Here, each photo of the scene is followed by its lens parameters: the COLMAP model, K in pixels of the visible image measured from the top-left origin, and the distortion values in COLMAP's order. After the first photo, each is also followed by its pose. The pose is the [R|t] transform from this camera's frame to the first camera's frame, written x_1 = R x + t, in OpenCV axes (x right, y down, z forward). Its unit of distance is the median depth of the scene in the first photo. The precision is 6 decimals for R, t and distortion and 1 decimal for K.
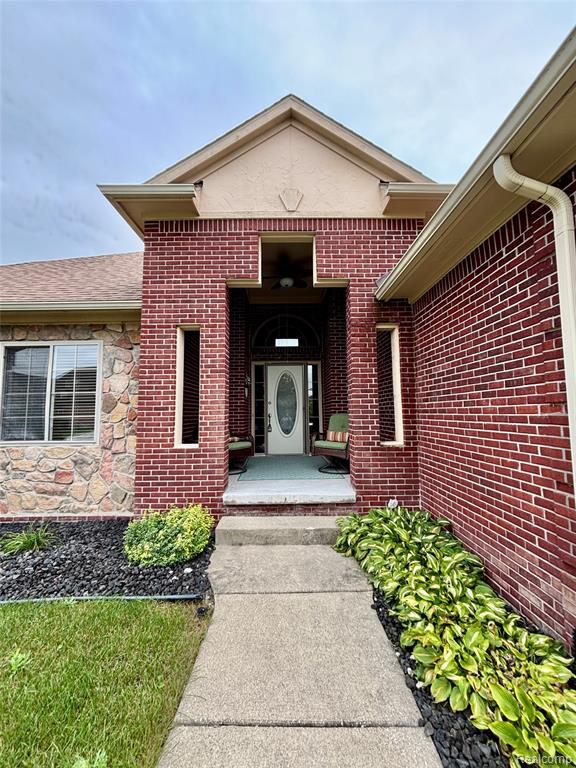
lens RADIAL K [[328.2, 0, 290.0], [0, 328.2, 385.8], [0, 0, 1]] dist [-0.021523, -0.000396]
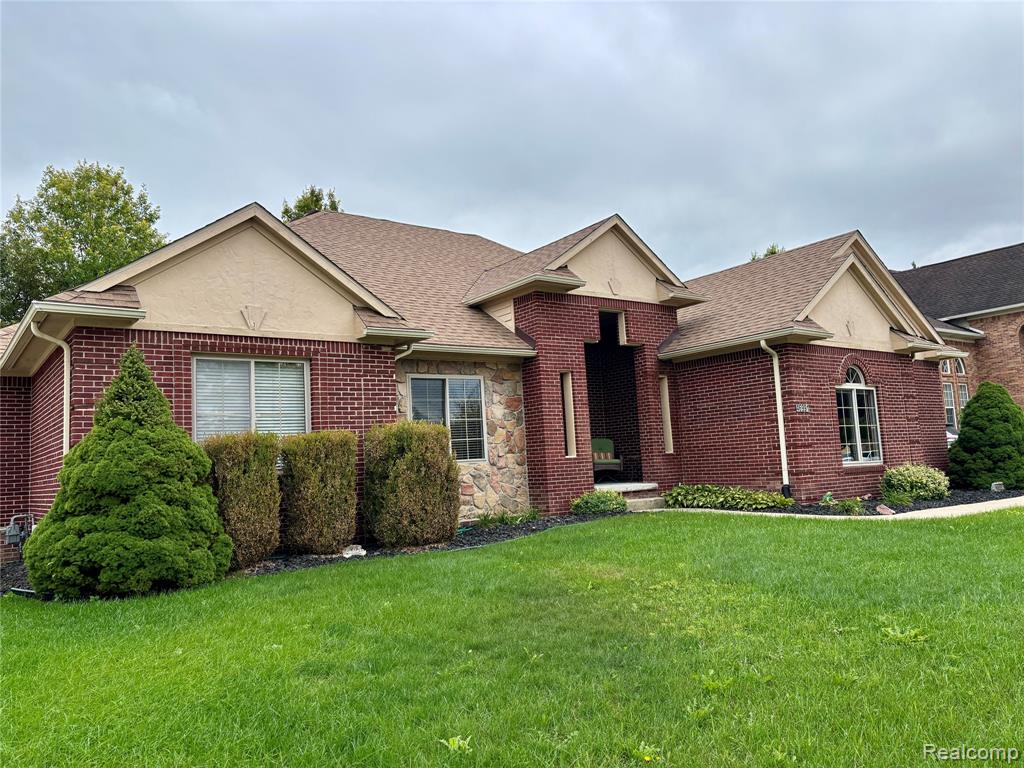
lens RADIAL K [[773.7, 0, 511.1], [0, 773.7, 383.3], [0, 0, 1]] dist [0.004791, -0.008110]
pose [[0.807210, 0.028786, 0.589562, -2.282312], [-0.004664, 0.999090, -0.042396, 0.009355], [-0.590246, 0.031472, 0.806610, -1.425135]]
